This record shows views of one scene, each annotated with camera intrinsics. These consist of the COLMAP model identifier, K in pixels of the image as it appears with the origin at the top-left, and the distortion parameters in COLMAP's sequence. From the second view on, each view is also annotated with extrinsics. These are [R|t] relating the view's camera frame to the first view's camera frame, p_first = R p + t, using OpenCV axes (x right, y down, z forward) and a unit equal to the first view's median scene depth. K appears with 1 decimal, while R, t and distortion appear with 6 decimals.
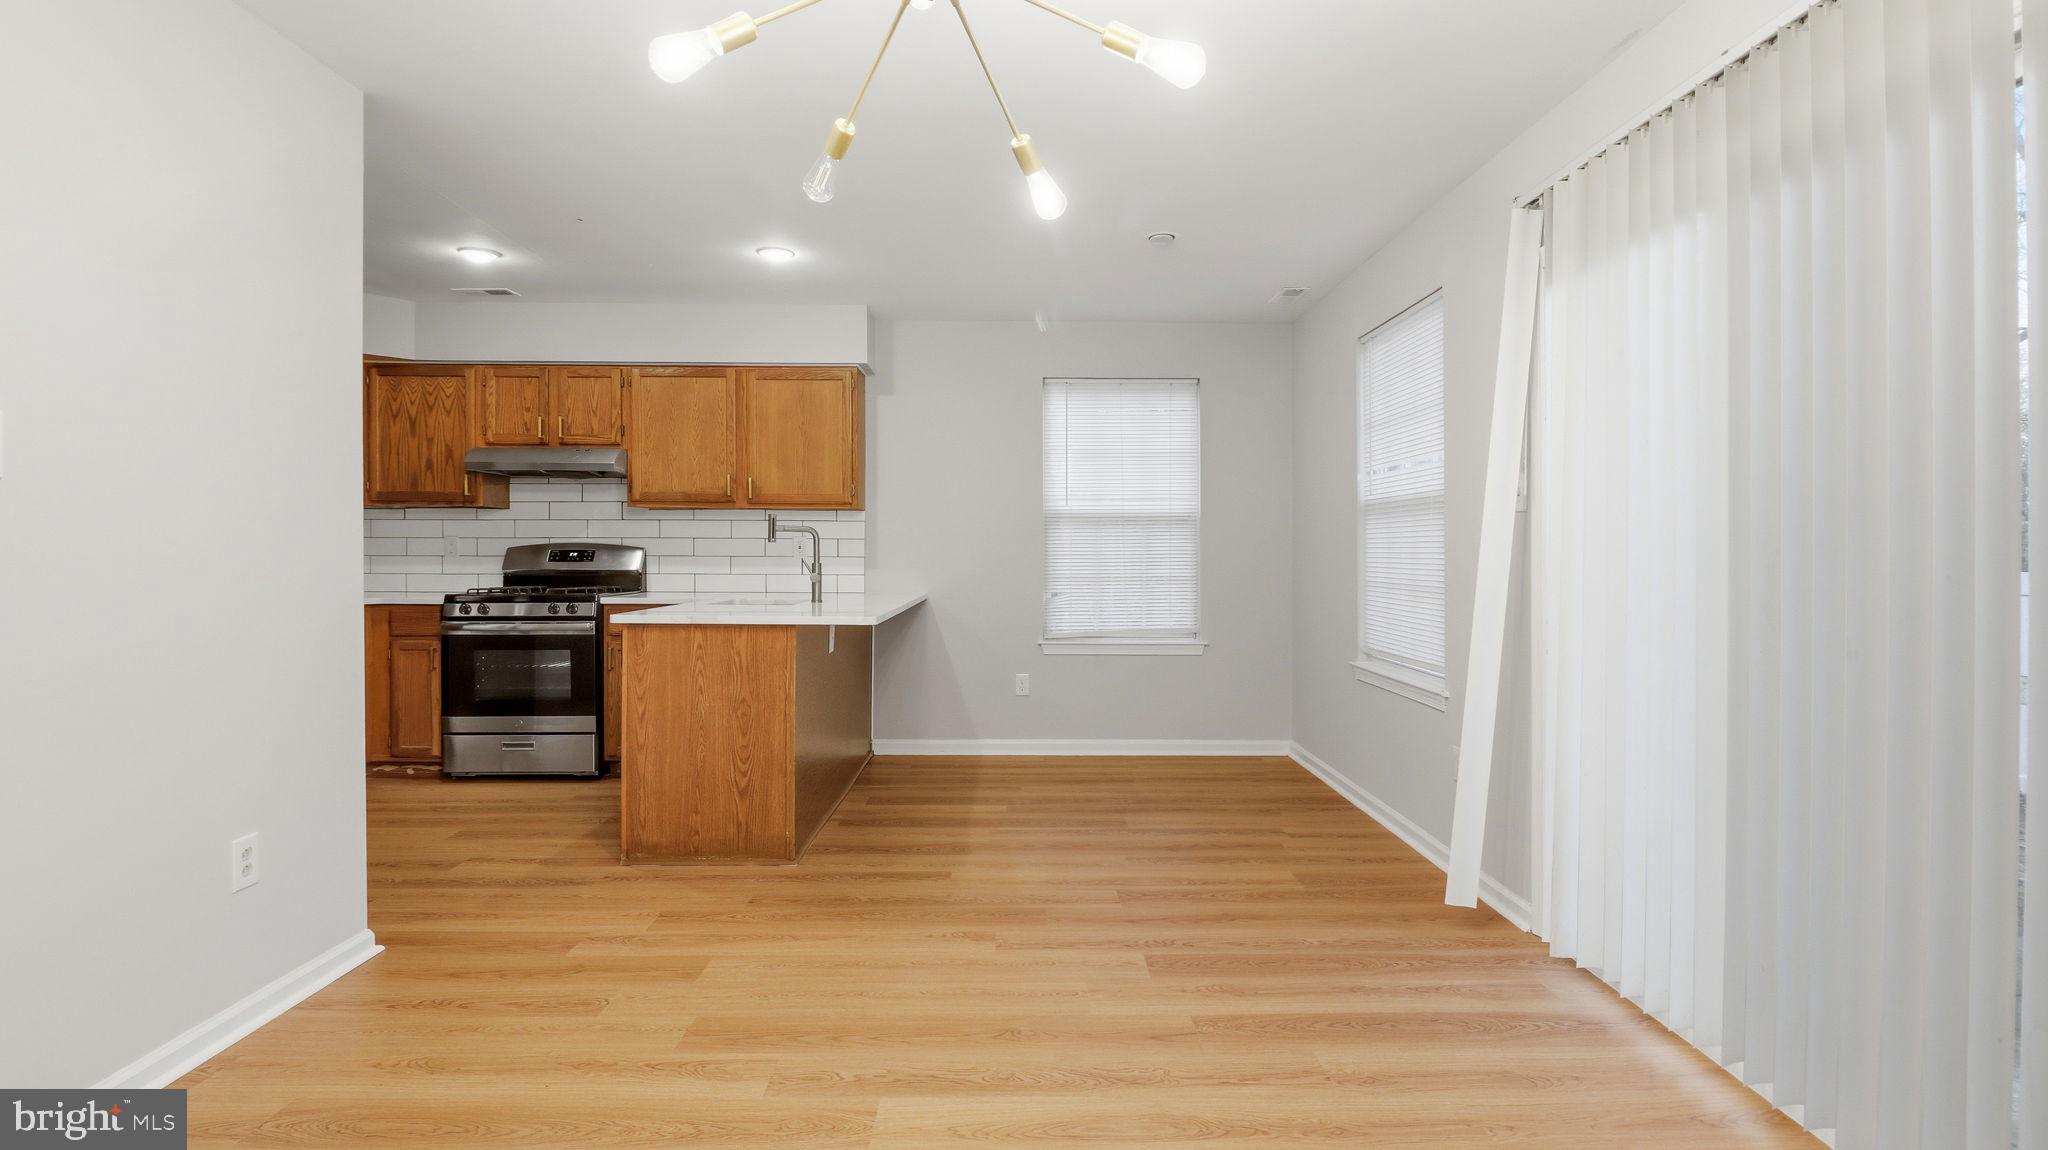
lens RADIAL K [[950.1, 0, 1043.0], [0, 950.1, 556.7], [0, 0, 1]] dist [-0.017046, -0.000351]
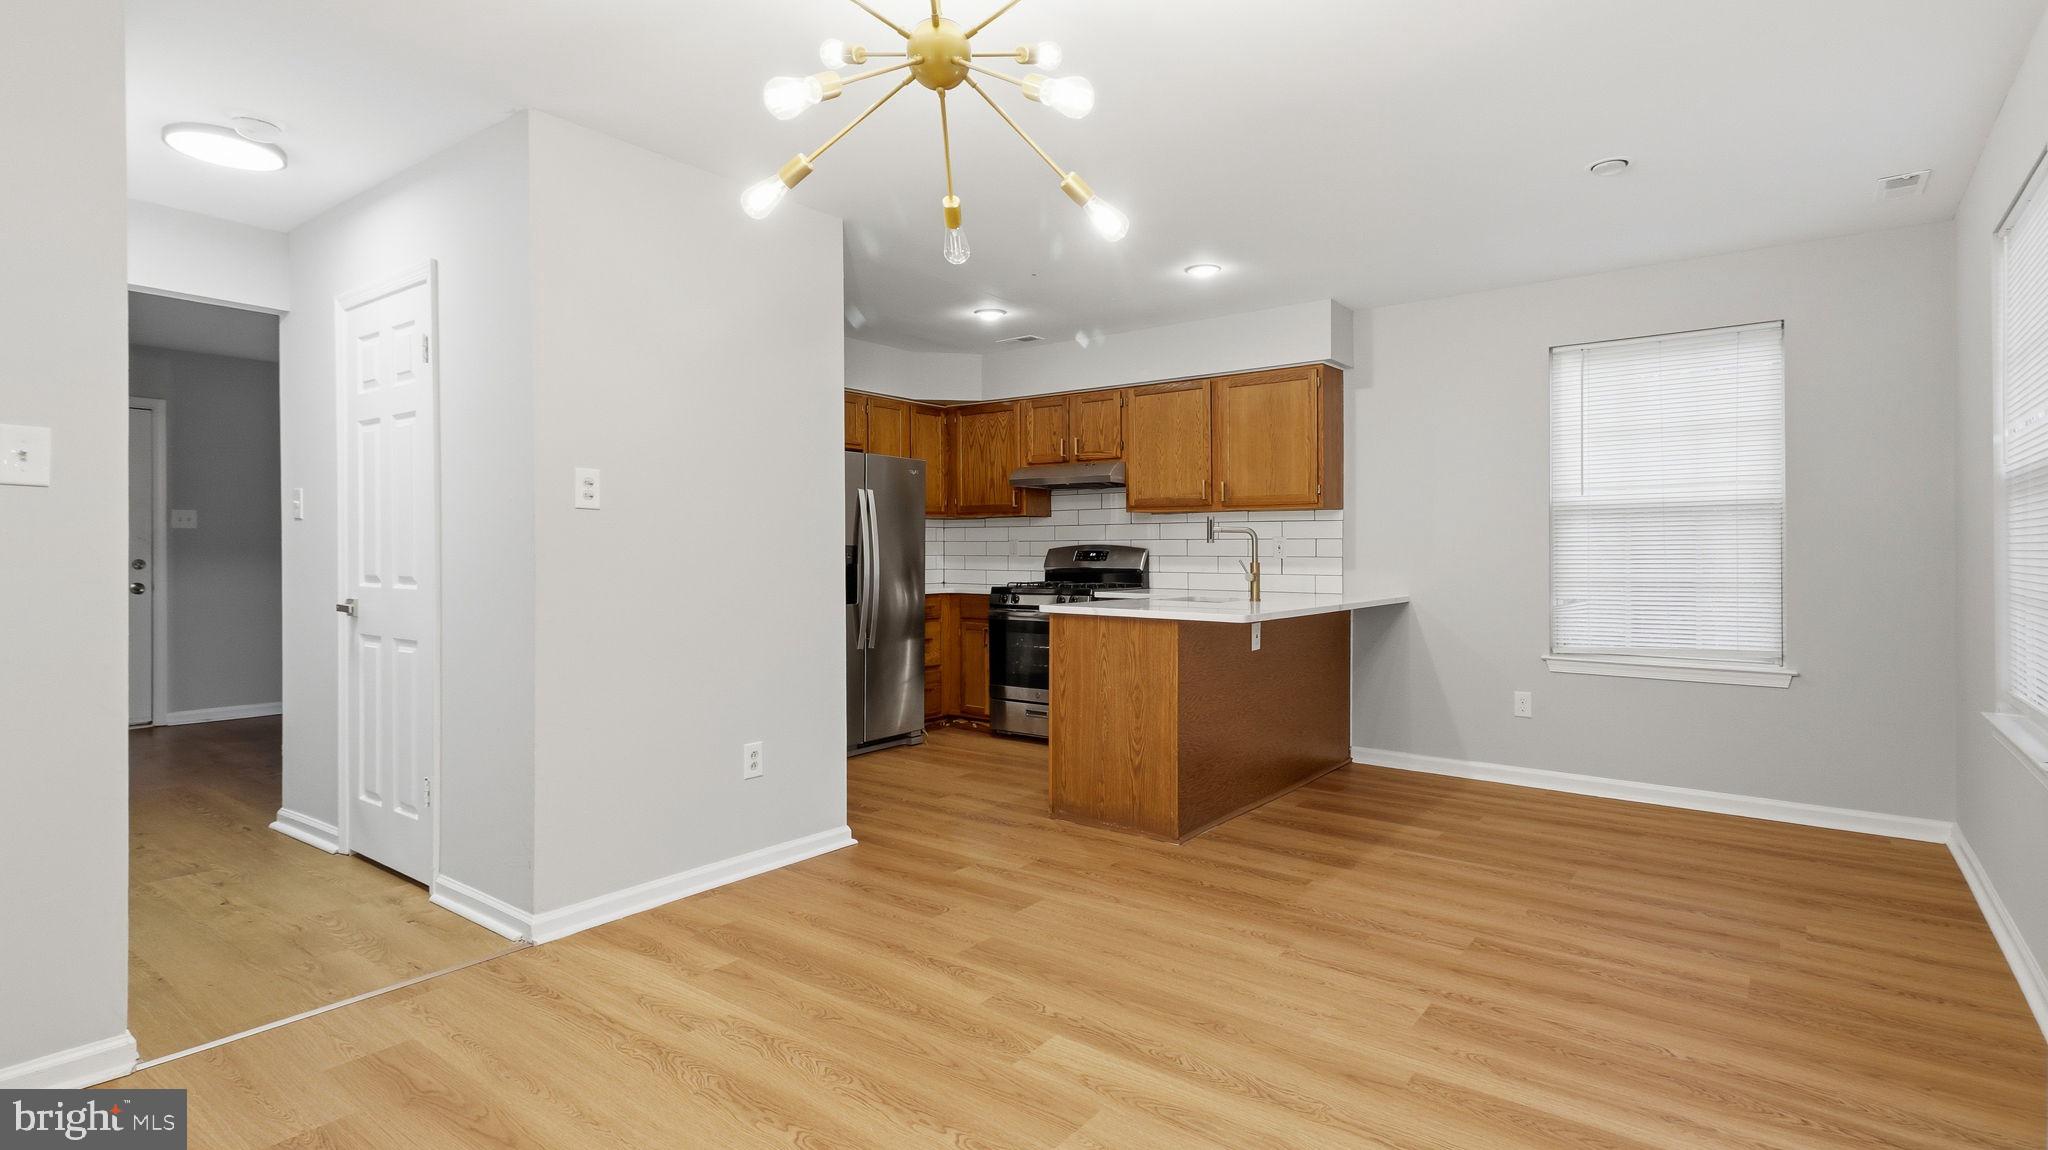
lens RADIAL K [[976.9, 0, 1042.8], [0, 976.9, 554.3], [0, 0, 1]] dist [0.001323, -0.000605]
pose [[0.779189, -0.001093, -0.626788, 0.226713], [-0.001141, 0.999994, -0.003163, 0.000993], [0.626788, 0.003180, 0.779184, 0.031693]]
